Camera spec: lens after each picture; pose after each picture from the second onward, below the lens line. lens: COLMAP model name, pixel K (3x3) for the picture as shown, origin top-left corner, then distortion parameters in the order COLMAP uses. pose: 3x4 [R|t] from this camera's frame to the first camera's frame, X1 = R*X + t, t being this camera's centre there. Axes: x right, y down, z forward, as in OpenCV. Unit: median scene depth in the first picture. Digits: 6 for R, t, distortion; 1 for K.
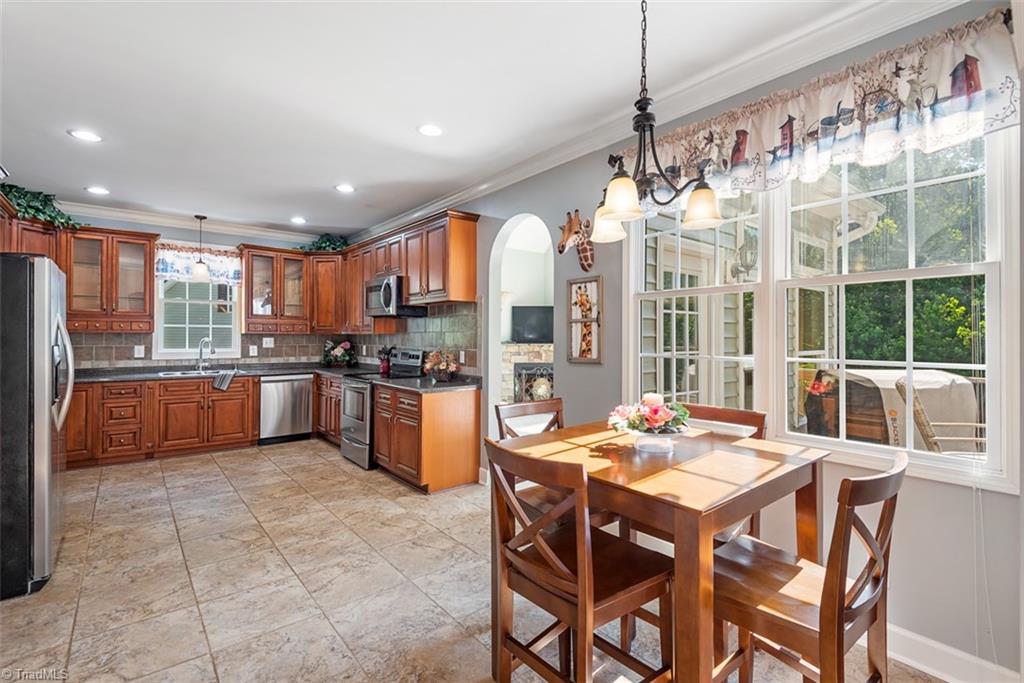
lens RADIAL K [[466.4, 0, 517.9], [0, 466.4, 334.2], [0, 0, 1]] dist [0.022787, -0.018531]
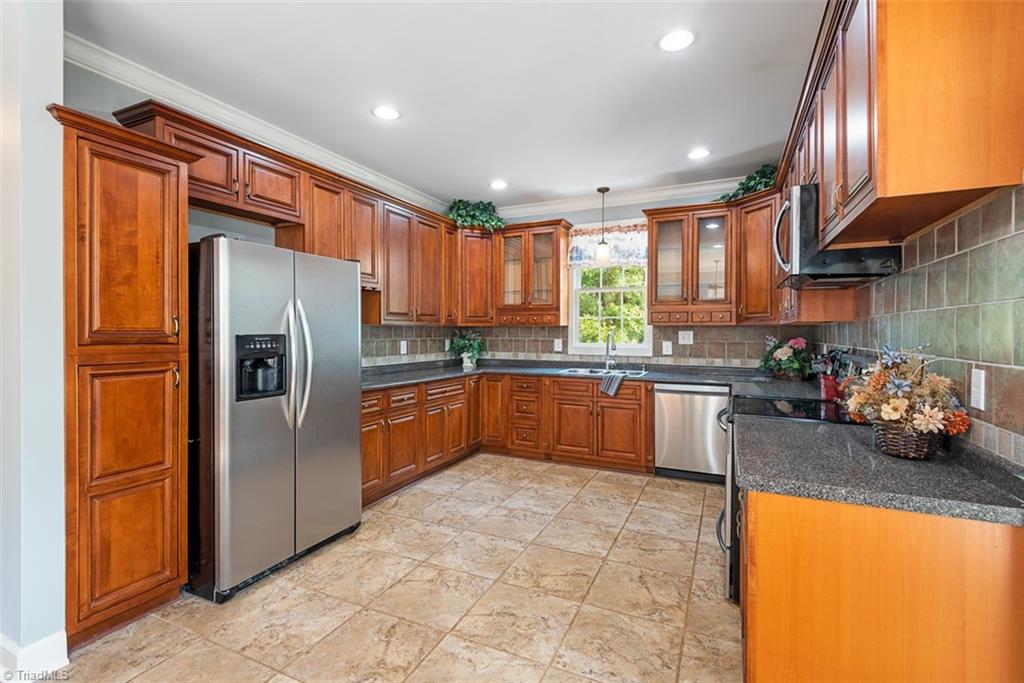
lens RADIAL K [[462.1, 0, 513.0], [0, 462.1, 332.5], [0, 0, 1]] dist [0.041945, -0.031179]
pose [[0.426640, -0.001243, -0.904421, 0.019982], [0.003199, 0.999995, 0.000135, 0.010353], [0.904416, -0.002951, 0.426642, 0.515456]]
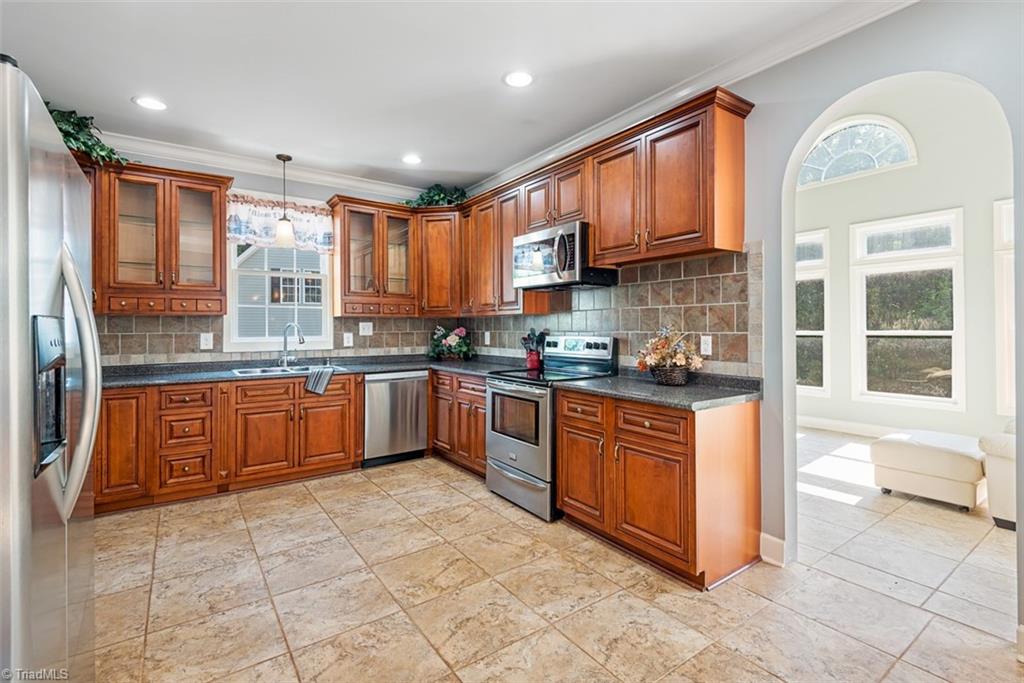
lens RADIAL K [[464.8, 0, 513.5], [0, 464.8, 324.3], [0, 0, 1]] dist [0.043054, -0.032021]
pose [[0.997008, -0.009806, -0.076673, -0.277487], [0.009653, 0.999951, -0.002368, 0.017151], [0.076692, 0.001621, 0.997053, 0.310111]]
